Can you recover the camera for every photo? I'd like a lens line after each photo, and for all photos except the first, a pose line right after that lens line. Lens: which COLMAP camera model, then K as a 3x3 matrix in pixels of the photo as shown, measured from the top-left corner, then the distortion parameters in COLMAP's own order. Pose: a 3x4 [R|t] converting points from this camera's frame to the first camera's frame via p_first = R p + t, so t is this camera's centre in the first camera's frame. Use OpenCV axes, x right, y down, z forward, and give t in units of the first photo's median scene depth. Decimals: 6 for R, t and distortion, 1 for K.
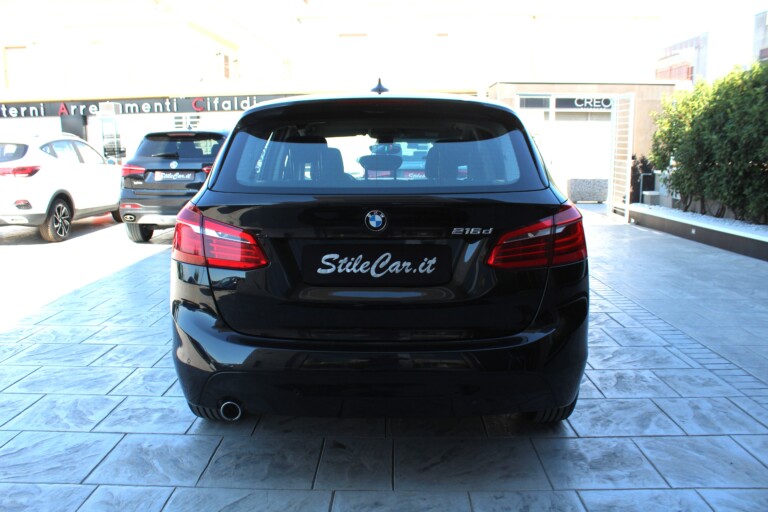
lens RADIAL K [[614.6, 0, 384.0], [0, 614.6, 256.0], [0, 0, 1]] dist [-0.082438, 0.004155]
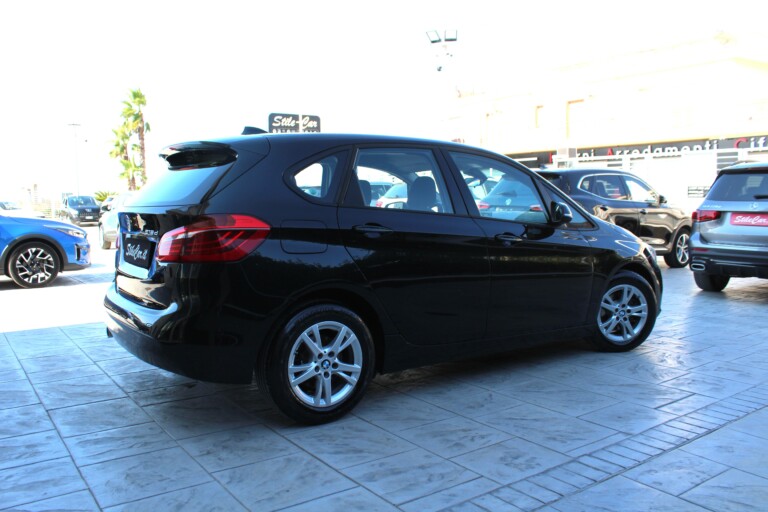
lens RADIAL K [[614.6, 0, 384.0], [0, 614.6, 256.0], [0, 0, 1]] dist [-0.082438, 0.004155]
pose [[0.621305, 0.073206, -0.780141, 0.394079], [-0.129157, 0.991576, -0.009814, -0.010350], [0.772851, 0.106858, 0.625526, 0.129387]]
